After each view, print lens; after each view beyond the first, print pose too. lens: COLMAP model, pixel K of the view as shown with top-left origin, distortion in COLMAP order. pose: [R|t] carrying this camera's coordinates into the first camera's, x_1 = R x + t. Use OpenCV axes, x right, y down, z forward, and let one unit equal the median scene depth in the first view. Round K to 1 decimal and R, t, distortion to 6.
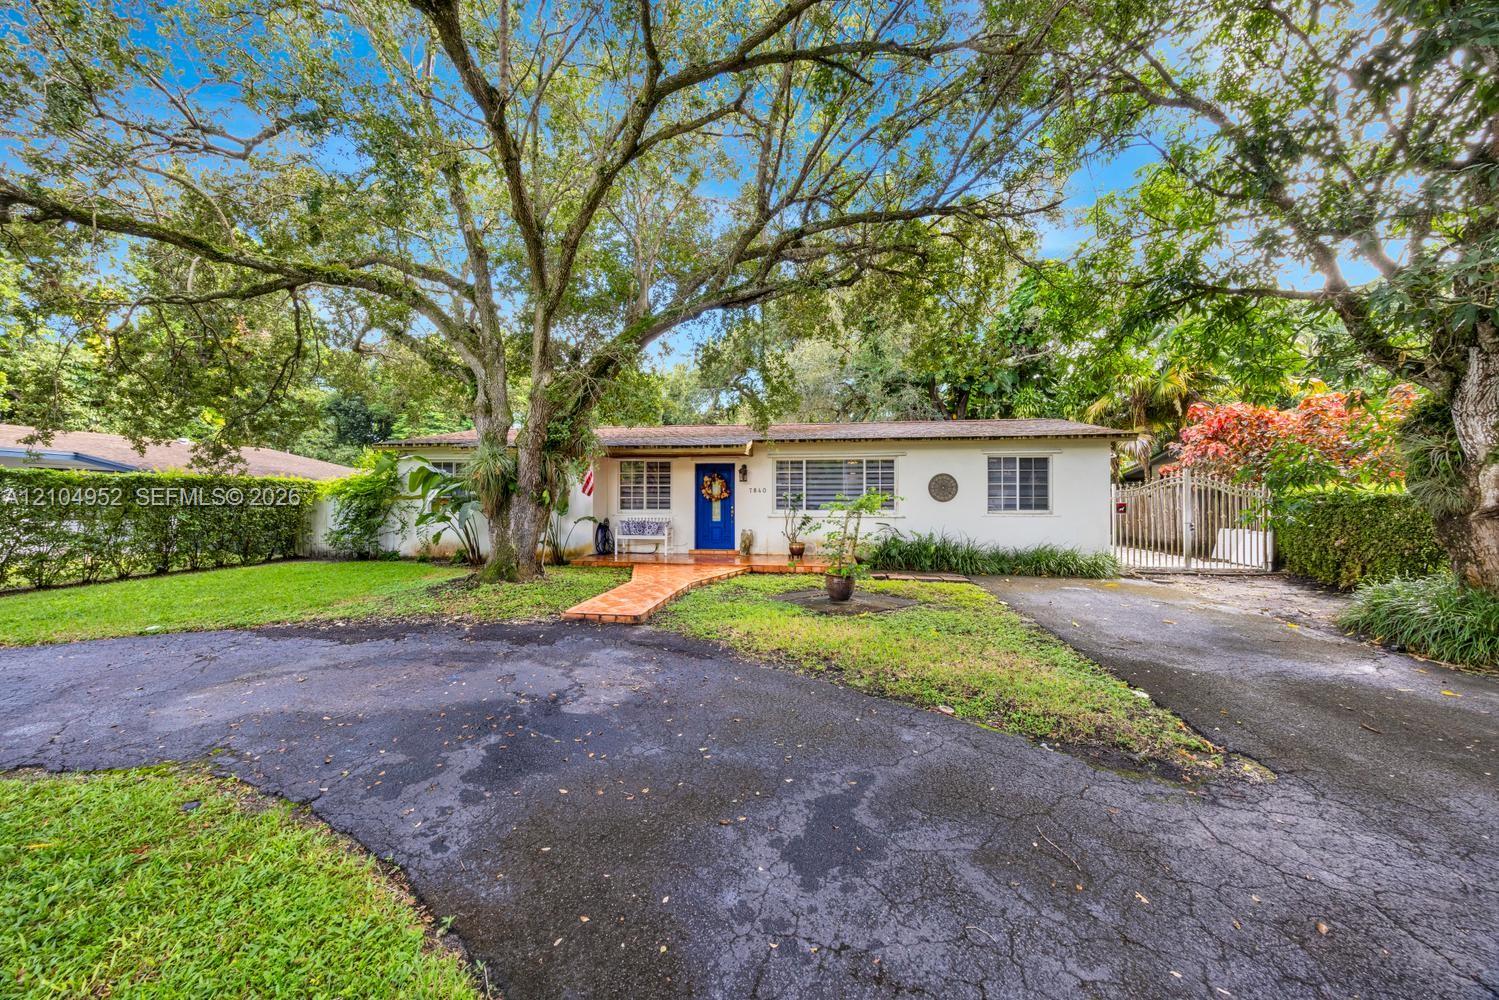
lens RADIAL K [[556.4, 0, 752.6], [0, 556.4, 509.1], [0, 0, 1]] dist [0.000689, -0.000038]
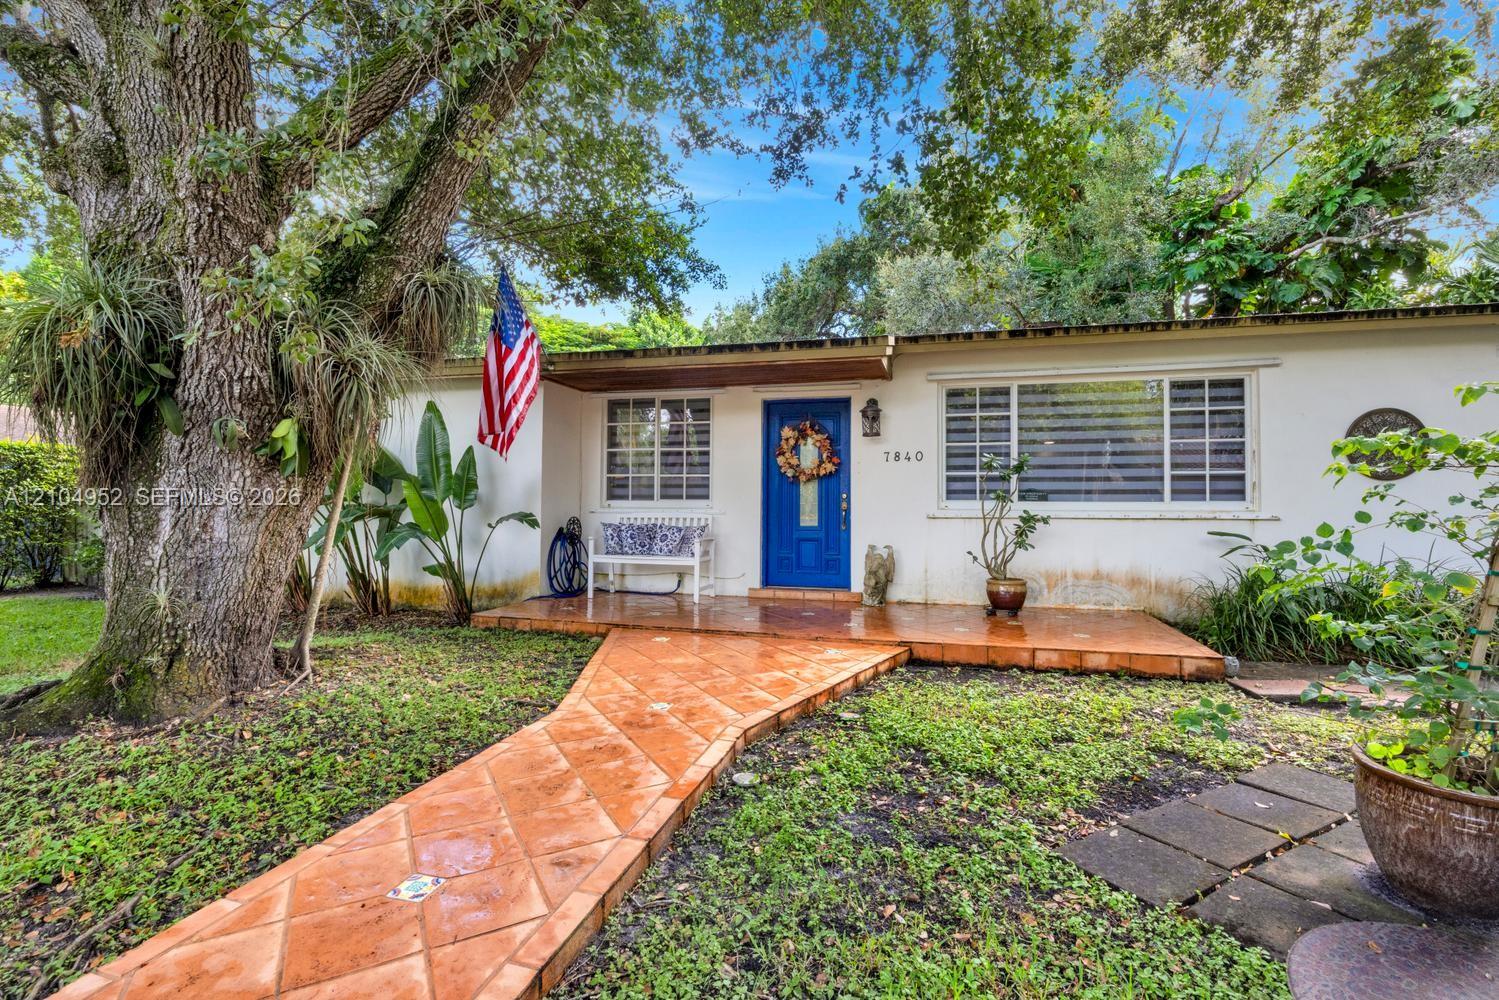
lens RADIAL K [[723.3, 0, 749.5], [0, 723.3, 500.0], [0, 0, 1]] dist [-0.000652, -0.000170]
pose [[0.992520, 0.003487, -0.122035, -0.041924], [-0.005863, 0.999800, -0.019123, 0.012514], [0.121944, 0.019695, 0.992342, 0.419493]]
